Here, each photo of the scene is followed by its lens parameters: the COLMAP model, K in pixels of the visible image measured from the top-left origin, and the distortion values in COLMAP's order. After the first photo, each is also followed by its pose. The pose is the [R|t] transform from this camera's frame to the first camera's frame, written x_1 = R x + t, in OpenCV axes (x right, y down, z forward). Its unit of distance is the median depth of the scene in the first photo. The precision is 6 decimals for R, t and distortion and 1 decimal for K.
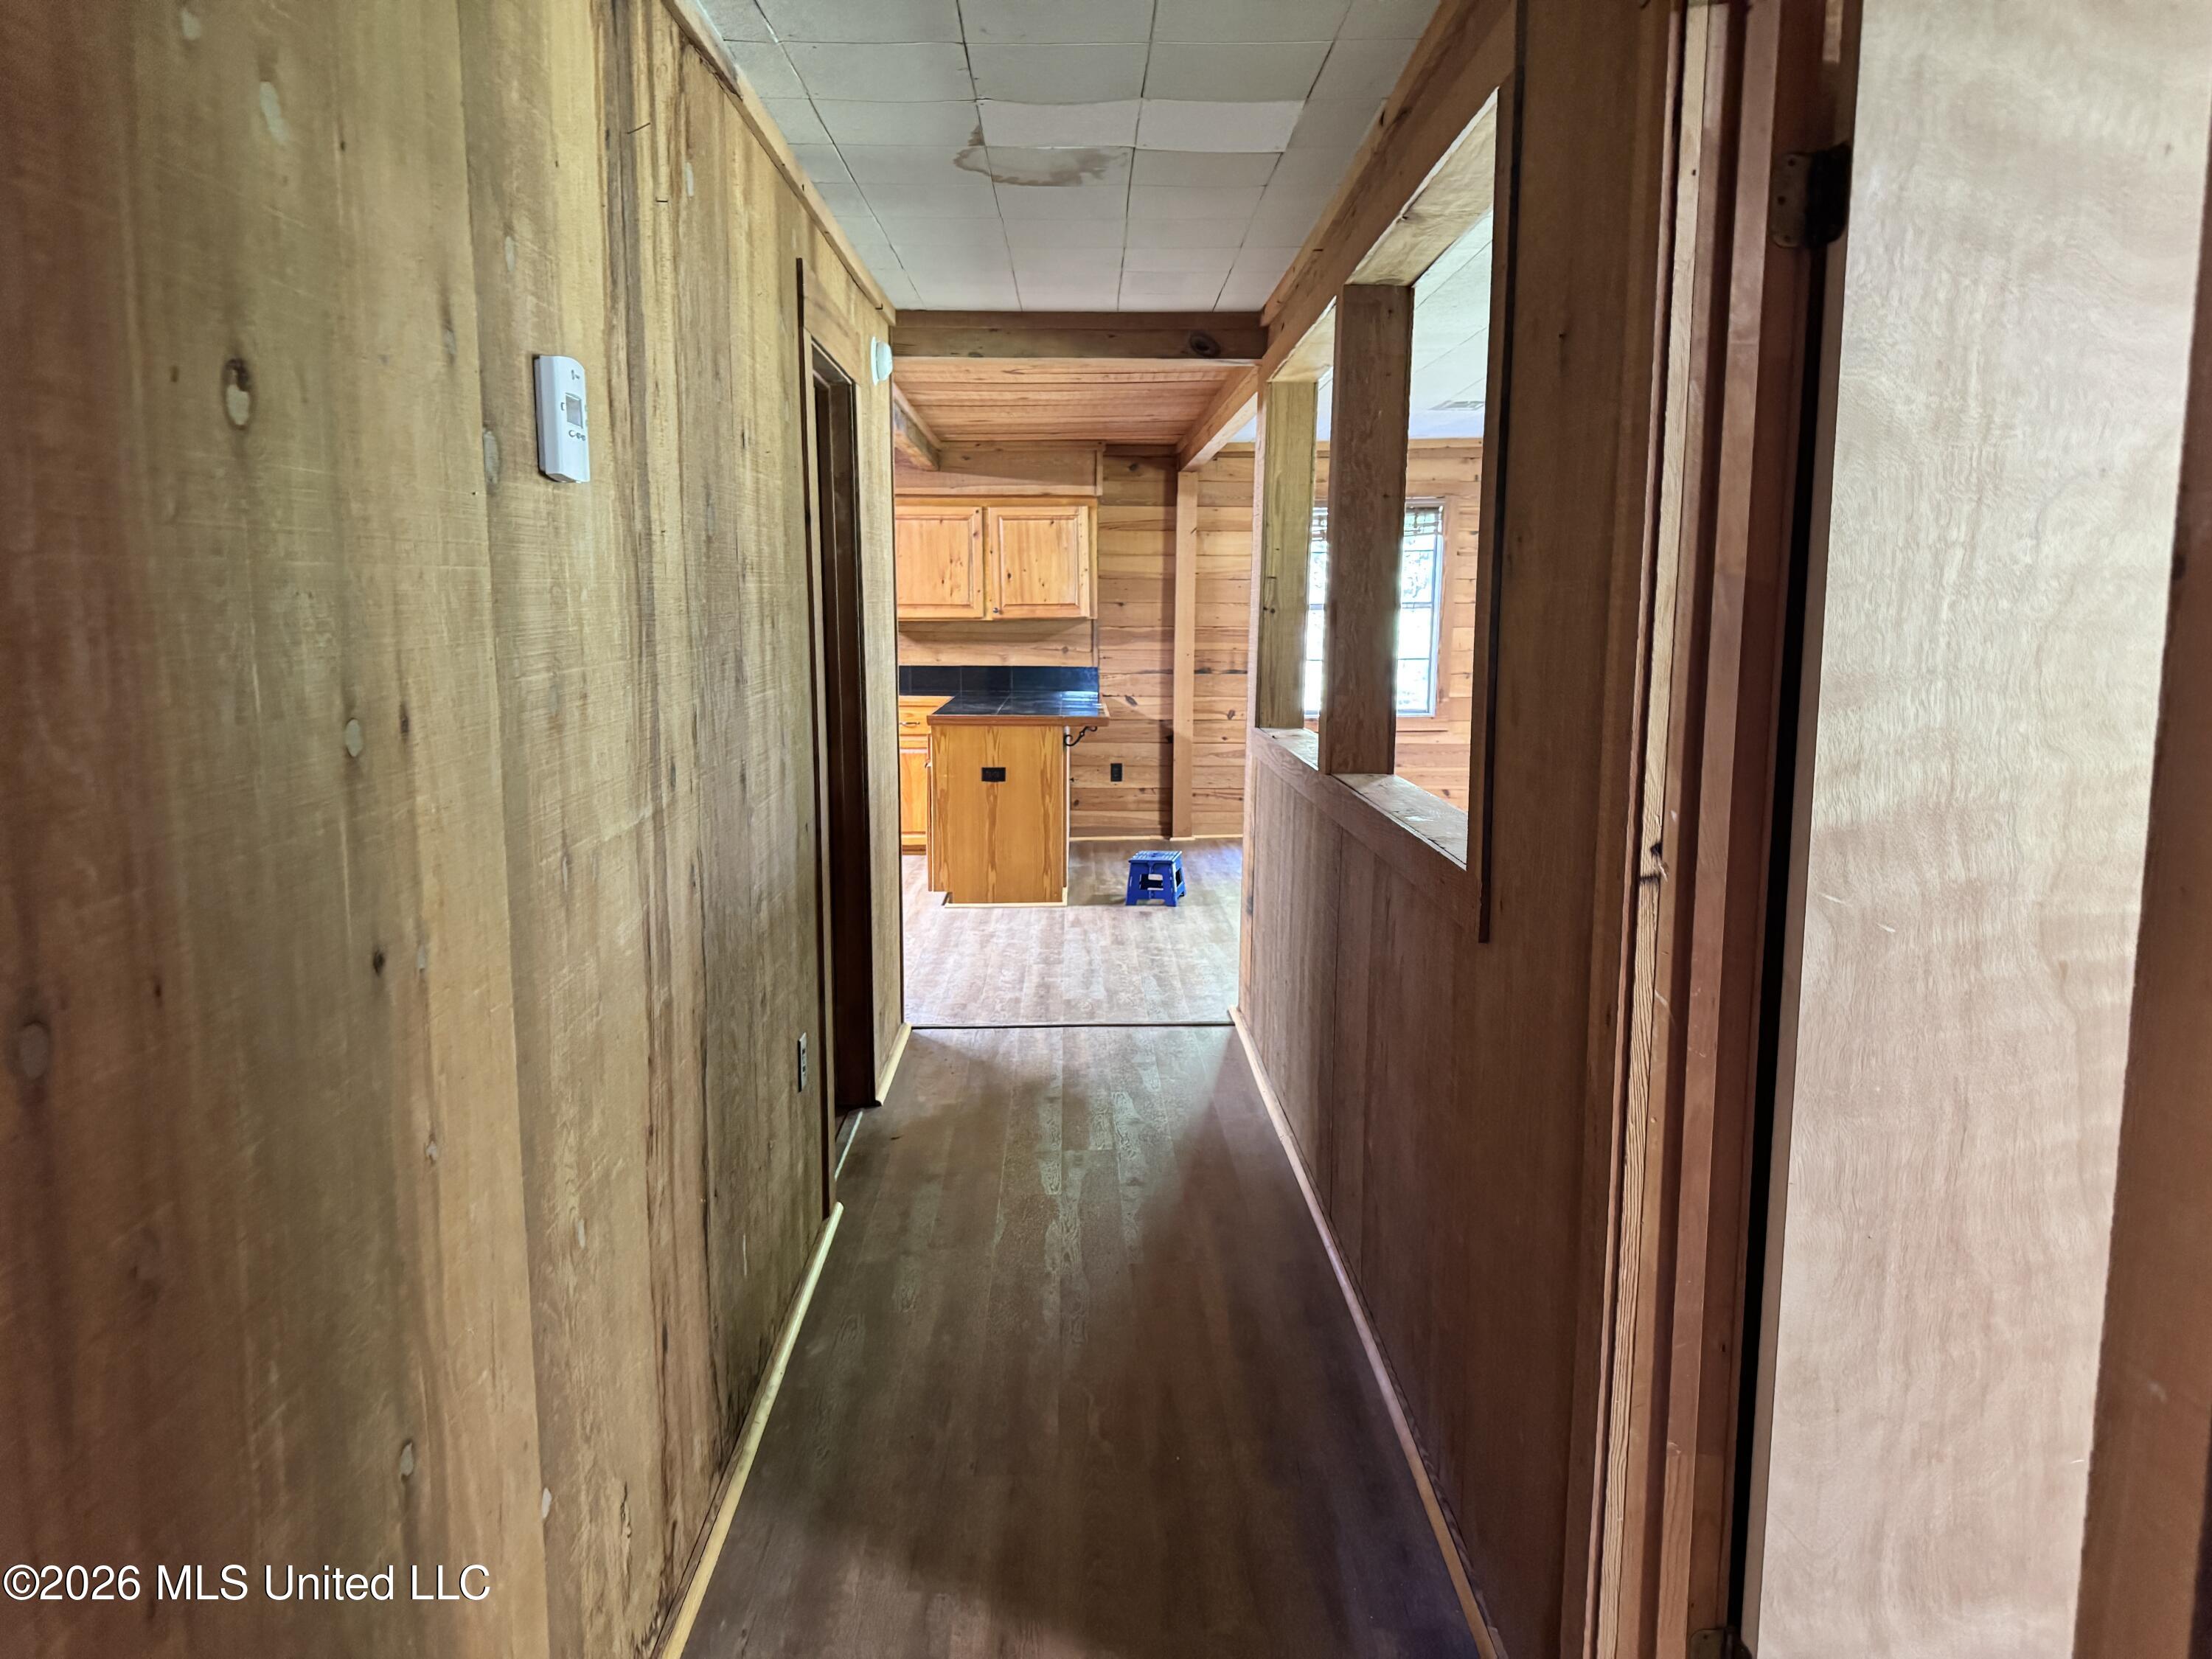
lens RADIAL K [[1554.2, 0, 1111.7], [0, 1554.2, 855.0], [0, 0, 1]] dist [-0.009804, -0.005898]
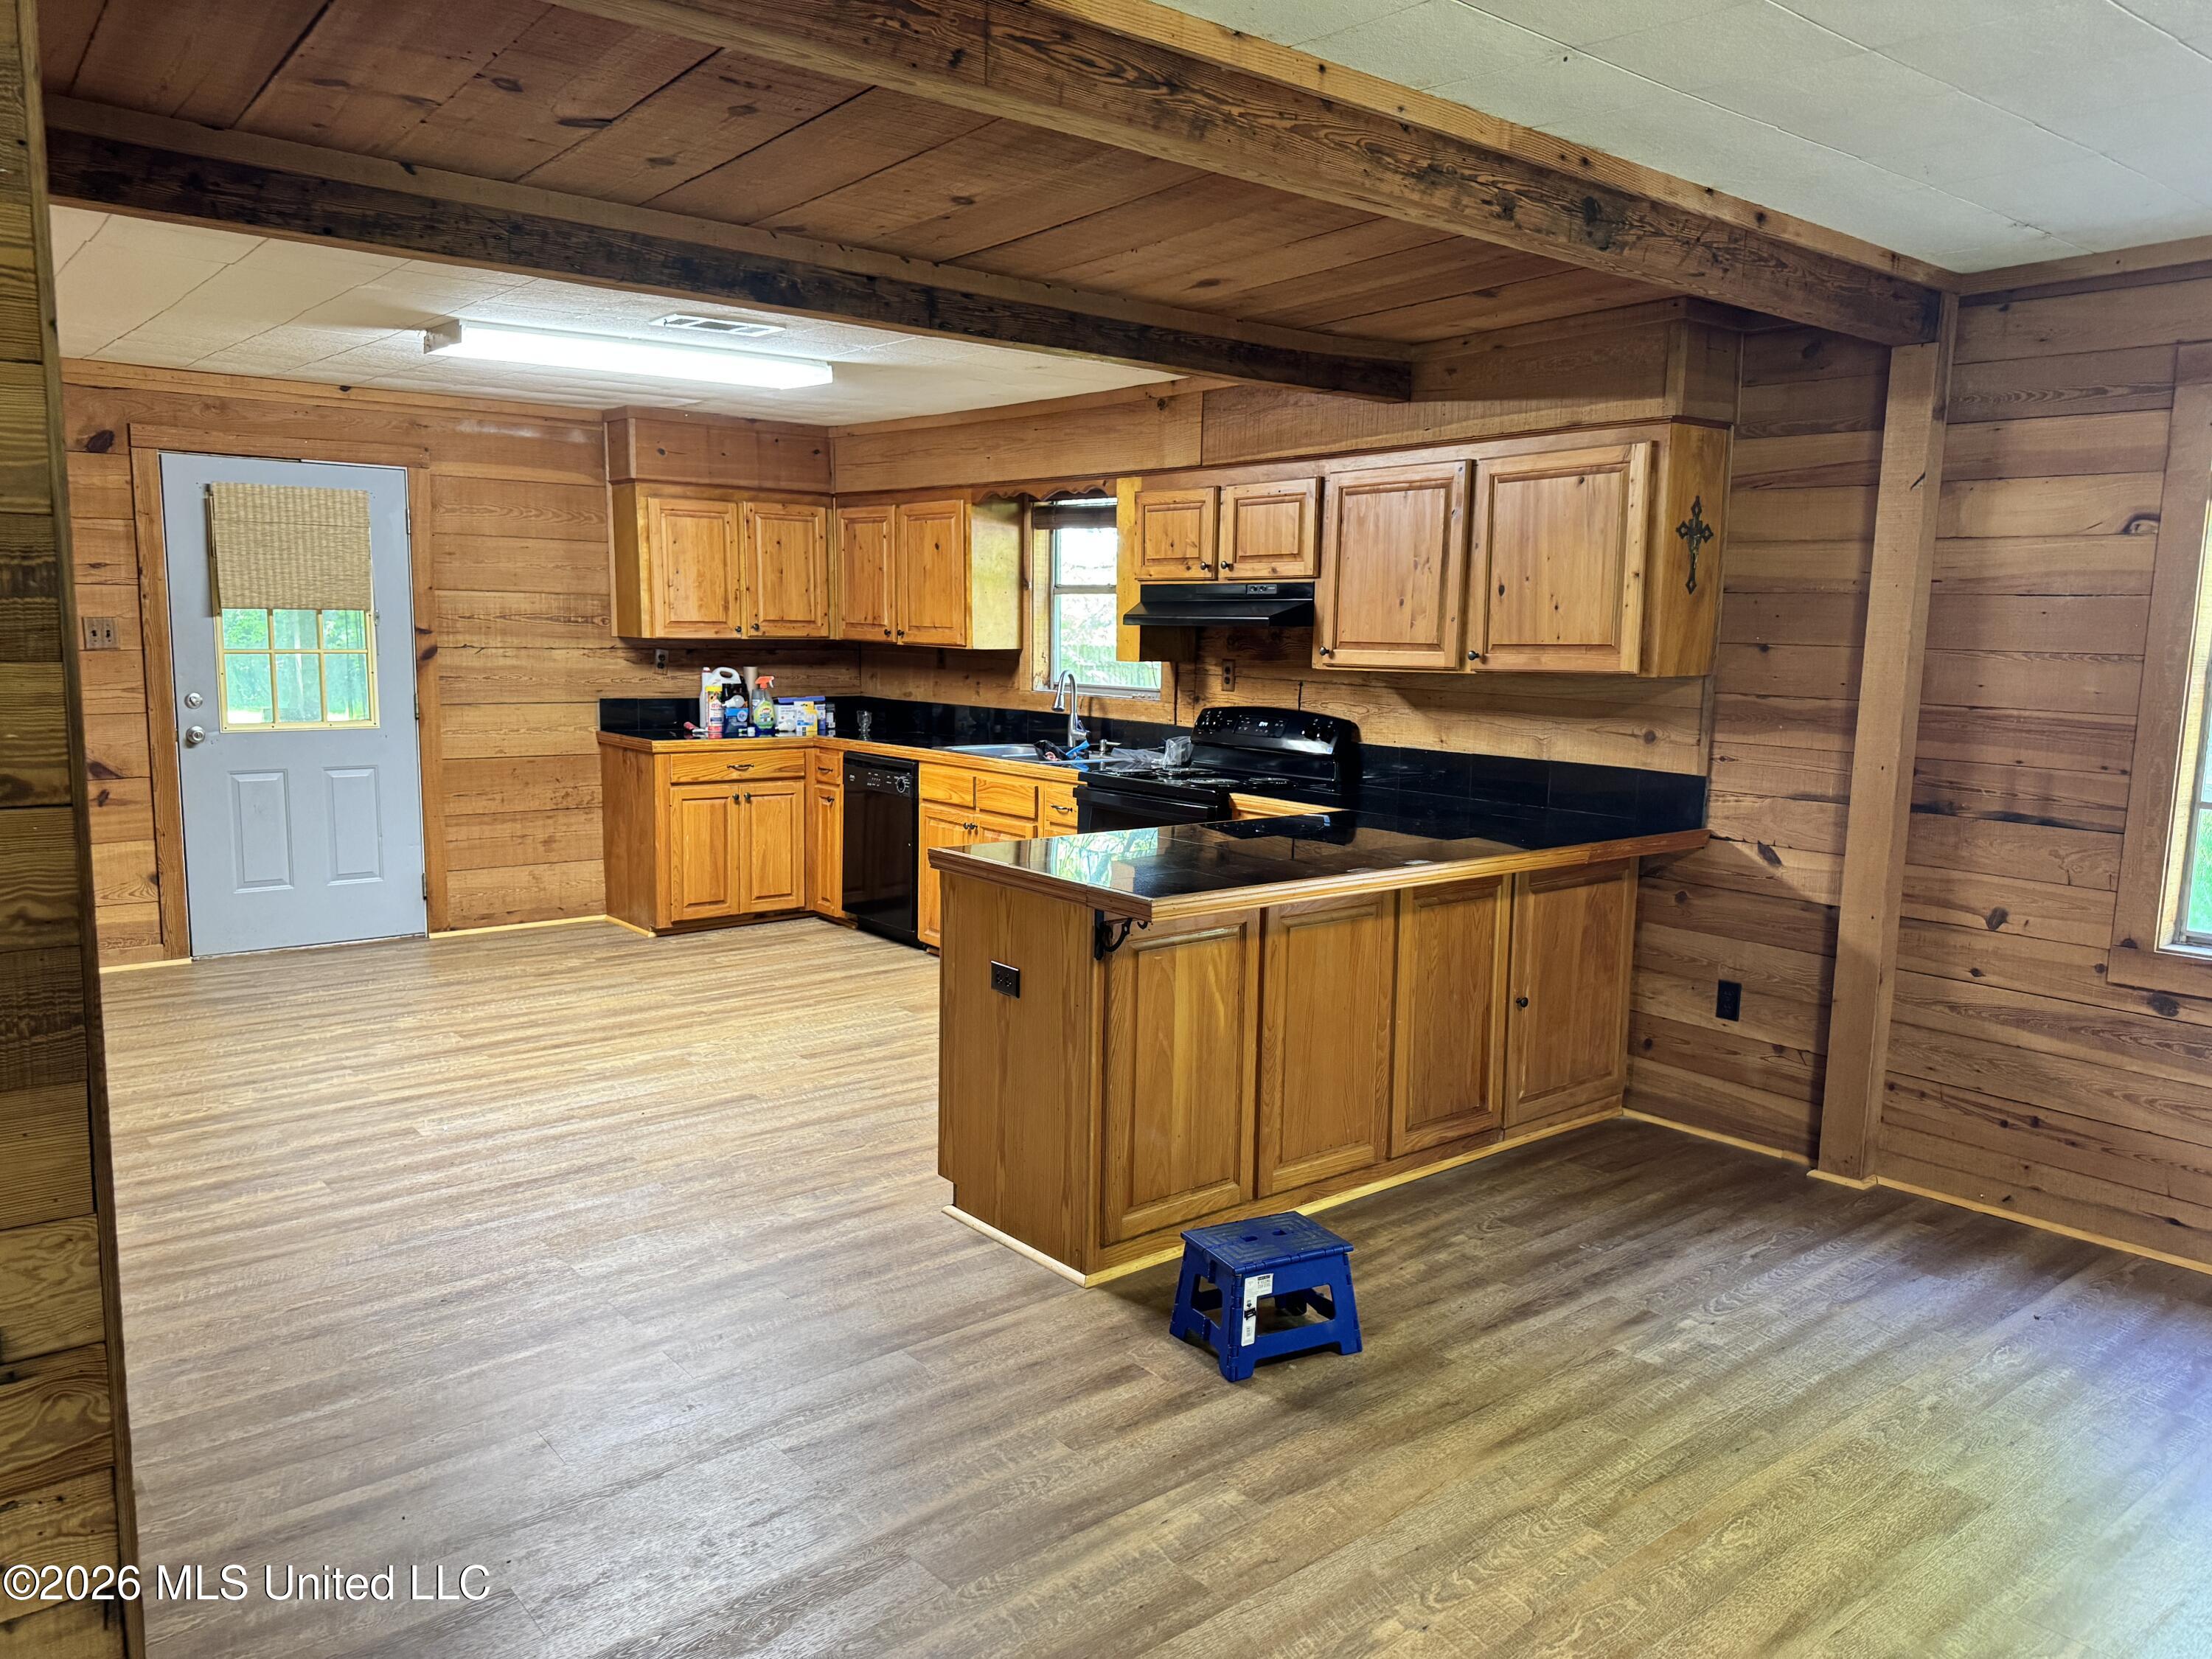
lens RADIAL K [[1559.3, 0, 1106.0], [0, 1559.3, 829.5], [0, 0, 1]] dist [0.054345, -0.074190]
pose [[0.613881, 0.112658, -0.781318, 0.258751], [-0.140065, 0.989604, 0.032642, -0.095101], [0.776873, 0.089398, 0.623279, 0.555396]]
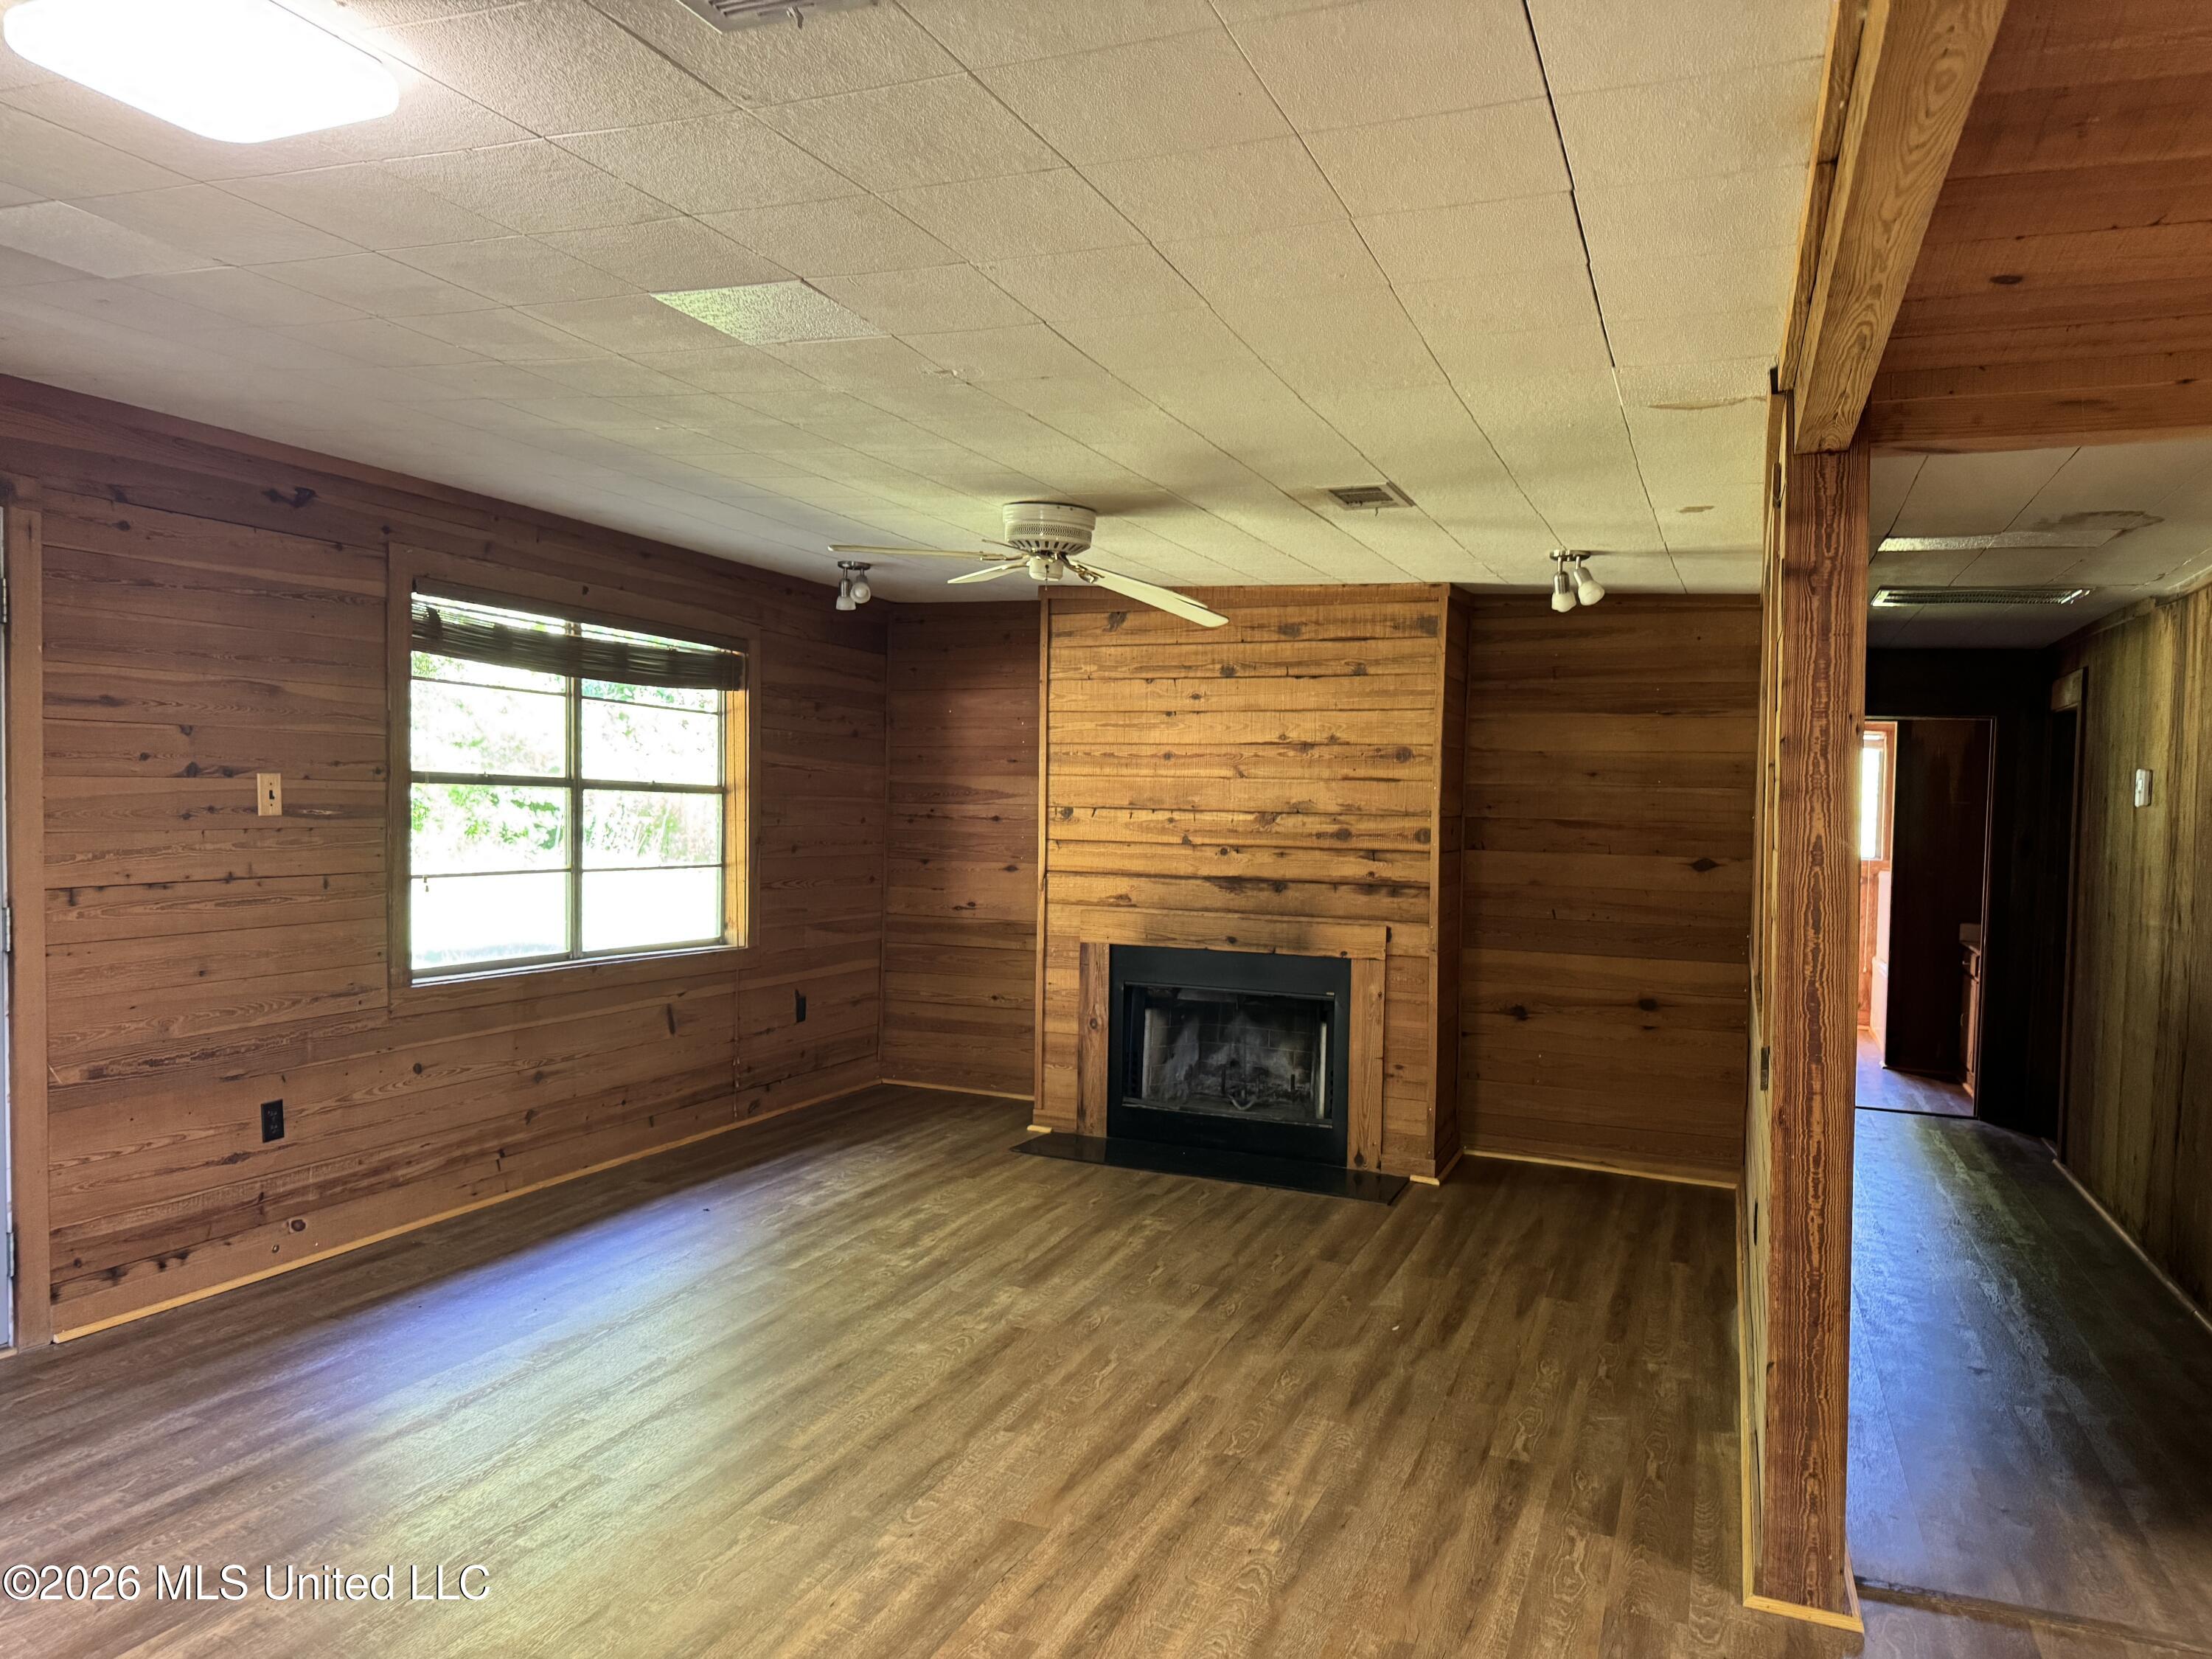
lens RADIAL K [[1559.3, 0, 1106.0], [0, 1559.3, 829.5], [0, 0, 1]] dist [0.054345, -0.074190]
pose [[-0.922129, -0.036420, 0.385165, 0.070589], [0.033577, 0.984269, 0.173456, -0.157100], [-0.385423, 0.172881, -0.906400, 0.910277]]
